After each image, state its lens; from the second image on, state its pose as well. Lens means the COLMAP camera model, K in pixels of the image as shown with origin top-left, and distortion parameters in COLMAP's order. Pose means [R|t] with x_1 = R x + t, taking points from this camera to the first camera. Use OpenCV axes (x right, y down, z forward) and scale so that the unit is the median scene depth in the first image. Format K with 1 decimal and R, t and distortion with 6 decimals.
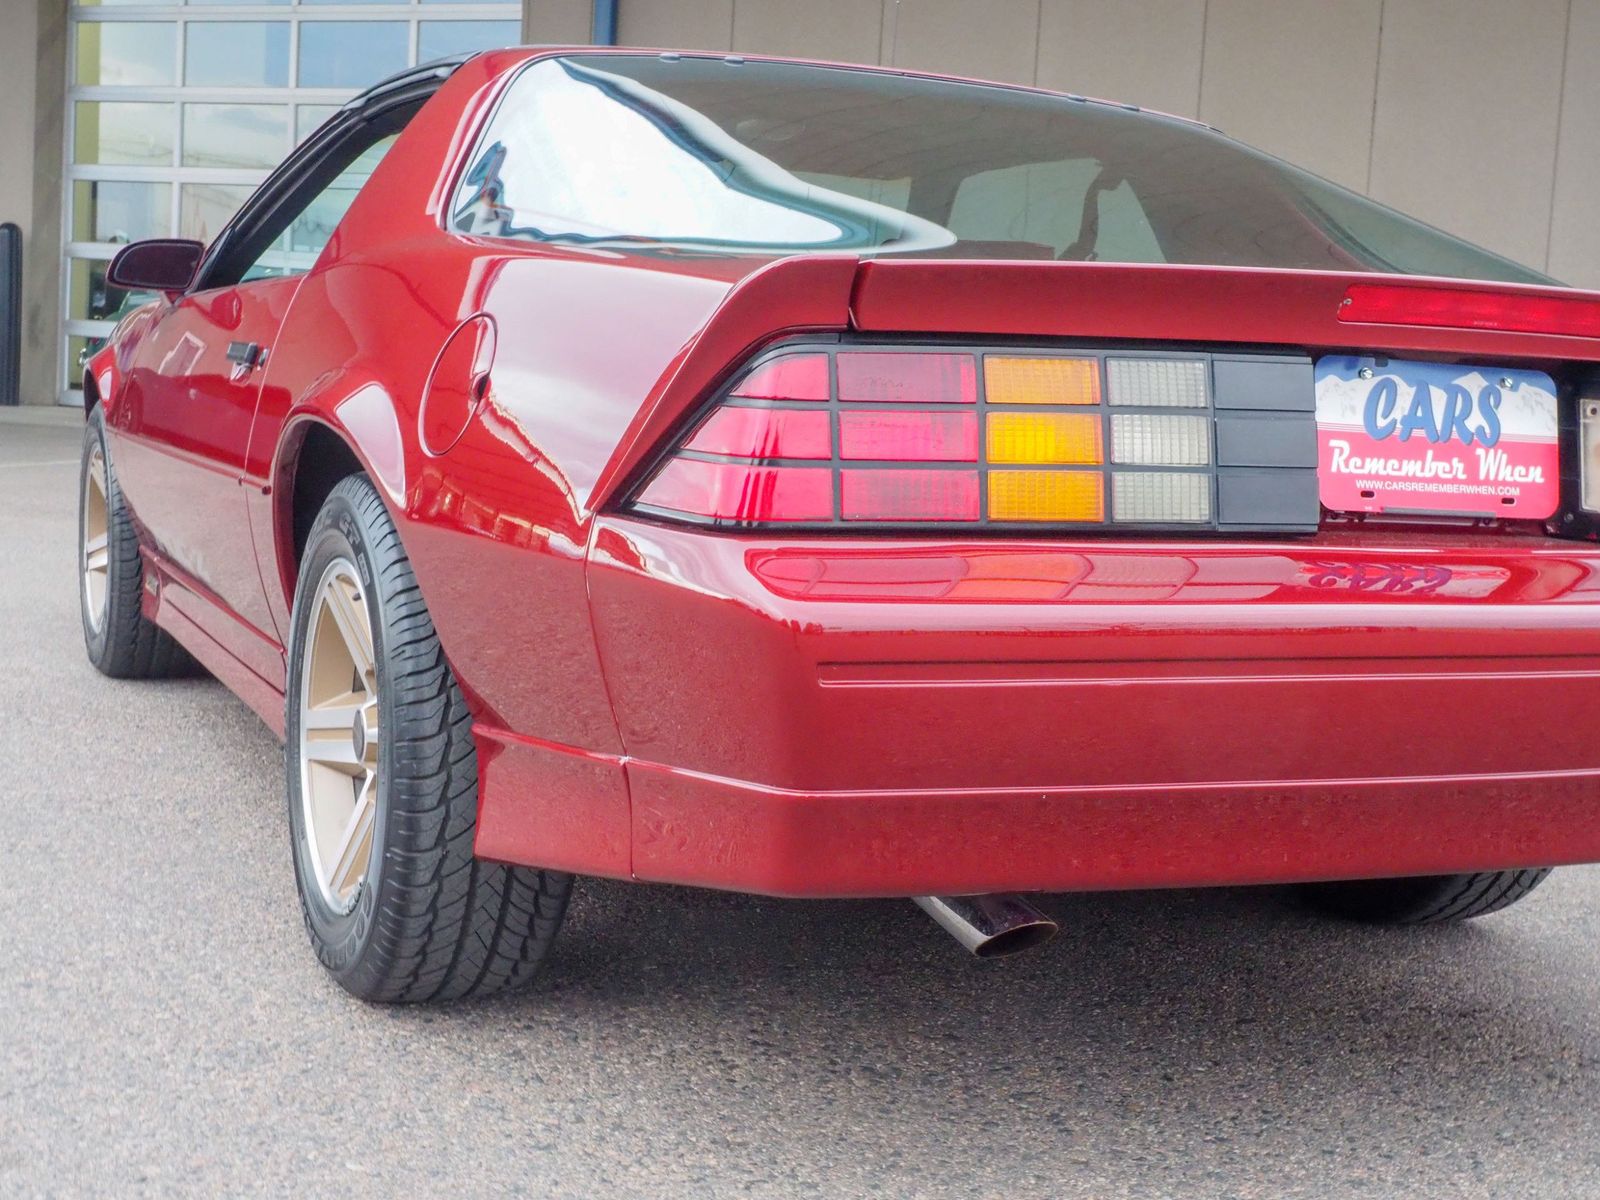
lens RADIAL K [[2199.7, 0, 830.6], [0, 2199.7, 596.5], [0, 0, 1]] dist [0.016190, -0.041313]
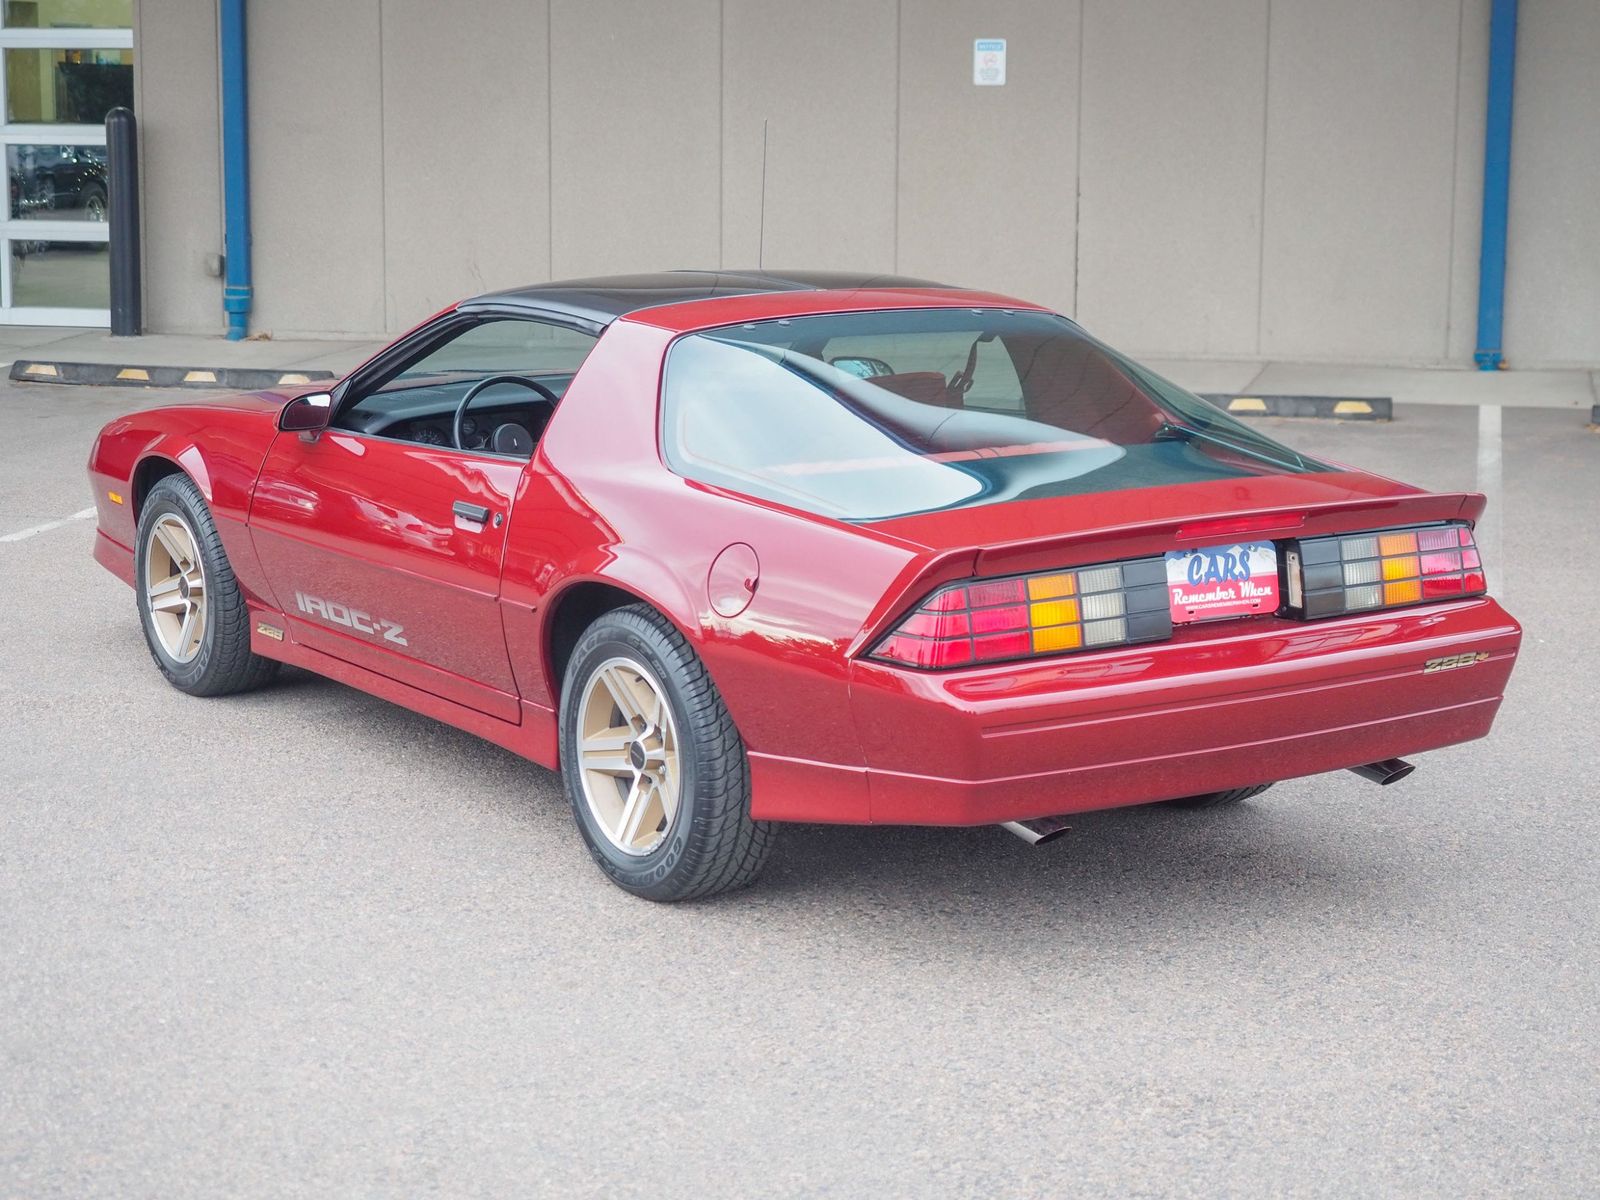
lens RADIAL K [[3042.9, 0, 781.9], [0, 3042.9, 600.8], [0, 0, 1]] dist [0.015159, 0.002278]
pose [[0.986692, -0.076283, 0.143595, -0.539494], [0.065298, 0.994676, 0.079727, -0.303977], [-0.148912, -0.069290, 0.986420, -1.747475]]
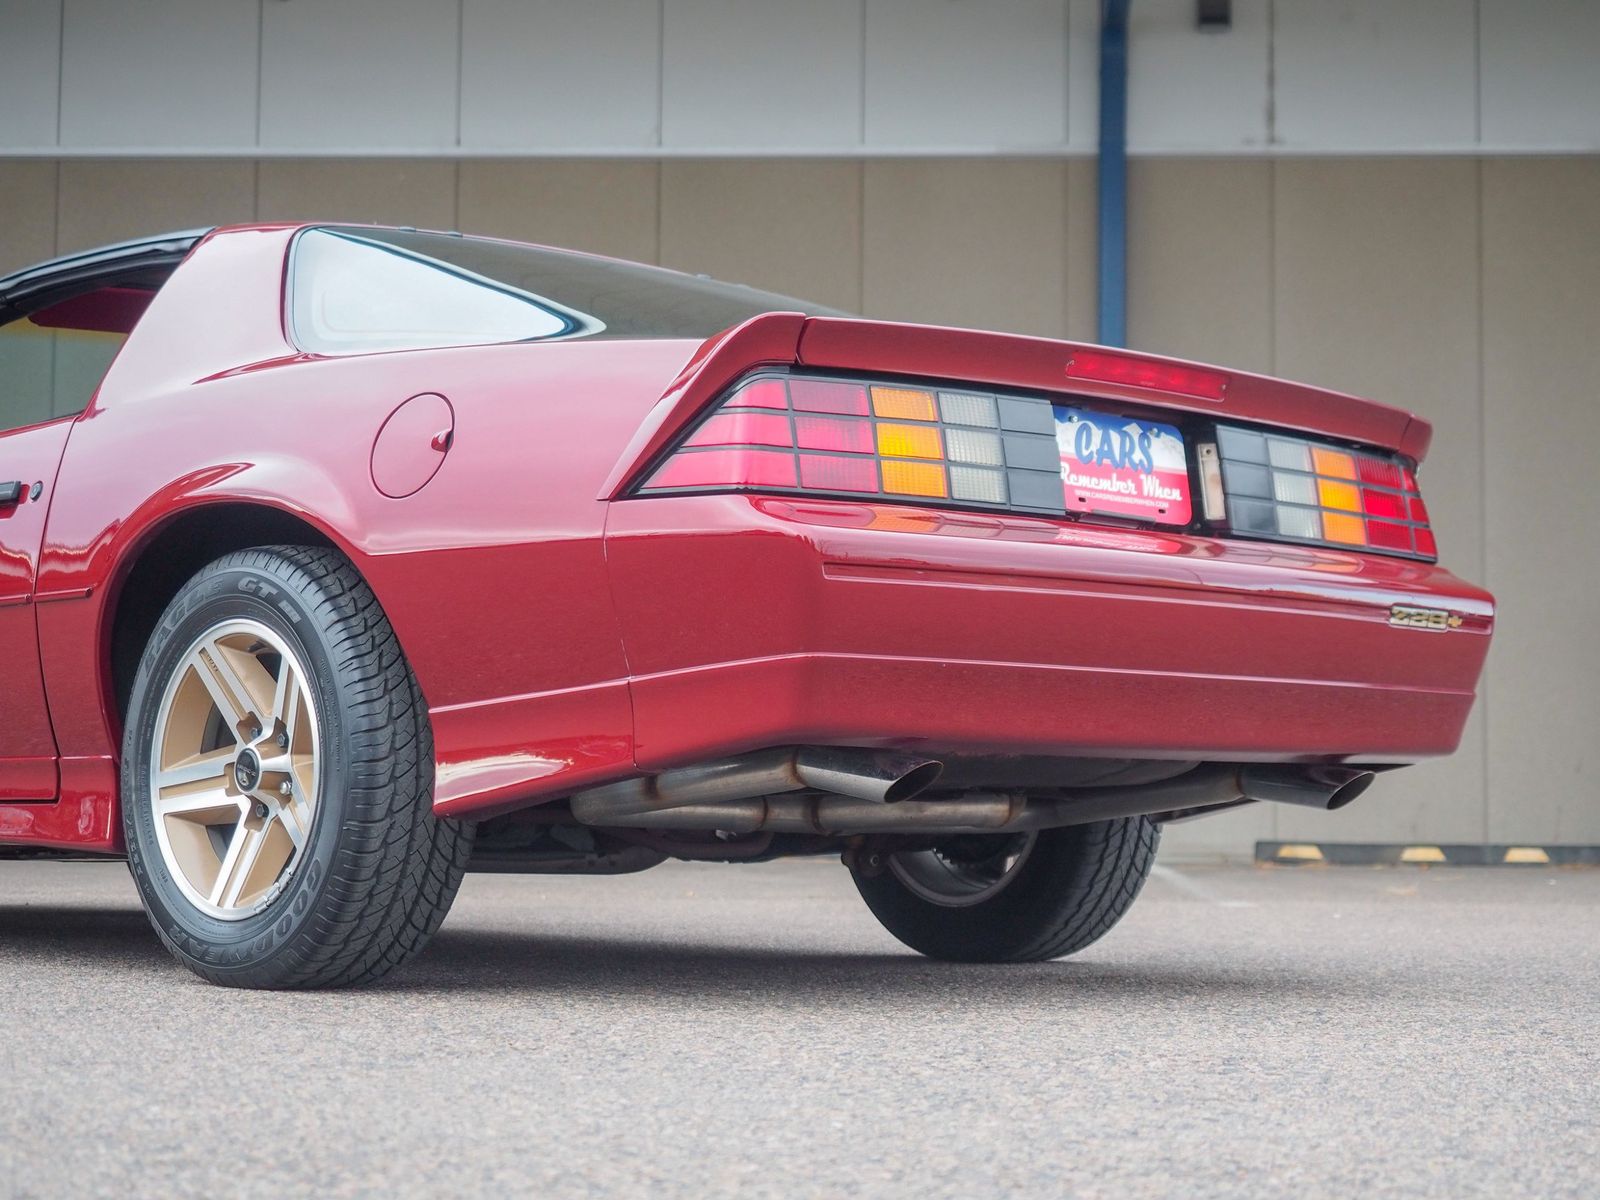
lens RADIAL K [[3079.1, 0, 804.9], [0, 3079.1, 605.2], [0, 0, 1]] dist [-0.001762, -0.012830]
pose [[0.944018, -0.022392, 0.329133, -0.577003], [0.077414, 0.984871, -0.155035, 0.311120], [-0.320682, 0.171836, 0.931470, -0.790813]]
